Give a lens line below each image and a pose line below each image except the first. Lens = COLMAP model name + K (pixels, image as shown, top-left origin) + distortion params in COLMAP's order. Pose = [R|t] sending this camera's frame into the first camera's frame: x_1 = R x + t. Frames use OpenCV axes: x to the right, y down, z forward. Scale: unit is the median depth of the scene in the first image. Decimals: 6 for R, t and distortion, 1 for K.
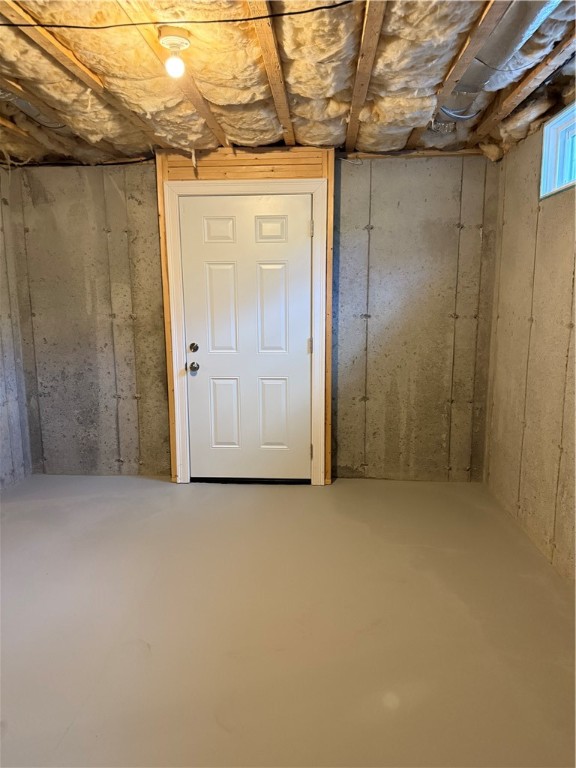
lens RADIAL K [[550.9, 0, 292.1], [0, 550.9, 380.0], [0, 0, 1]] dist [0.154178, -0.324809]
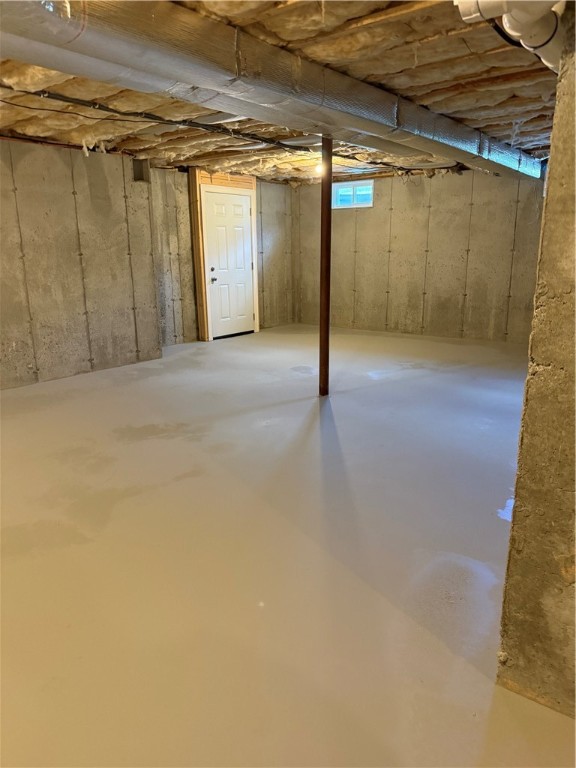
lens RADIAL K [[550.9, 0, 292.1], [0, 550.9, 380.0], [0, 0, 1]] dist [0.154178, -0.324809]
pose [[0.556567, -0.191452, 0.808442, -1.645501], [0.141944, 0.980691, 0.134523, 0.099986], [-0.818587, 0.039883, 0.572996, -0.346522]]
